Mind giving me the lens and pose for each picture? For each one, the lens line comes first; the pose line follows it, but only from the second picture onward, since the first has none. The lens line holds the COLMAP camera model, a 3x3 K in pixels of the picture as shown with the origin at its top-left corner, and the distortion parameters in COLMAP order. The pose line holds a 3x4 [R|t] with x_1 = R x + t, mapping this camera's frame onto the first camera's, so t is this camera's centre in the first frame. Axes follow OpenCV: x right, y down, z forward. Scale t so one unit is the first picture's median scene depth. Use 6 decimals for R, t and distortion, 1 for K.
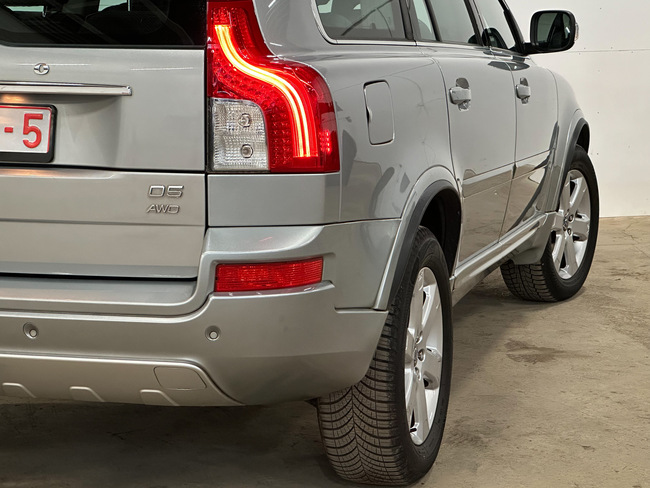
lens RADIAL K [[1616.5, 0, 323.1], [0, 1616.5, 224.1], [0, 0, 1]] dist [0.191999, 0.000000]
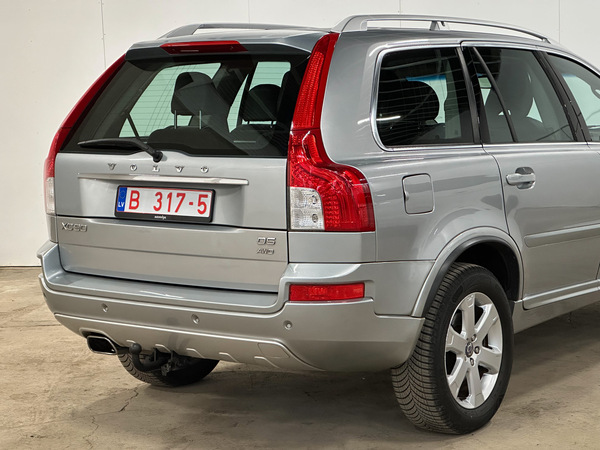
lens RADIAL K [[1396.9, 0, 278.0], [0, 1396.9, 223.1], [0, 0, 1]] dist [0.199621, 0.000000]
pose [[0.938763, 0.019797, -0.343993, 0.412258], [-0.027125, 0.999496, -0.016502, -0.014562], [0.343493, 0.024823, 0.938827, -0.375338]]
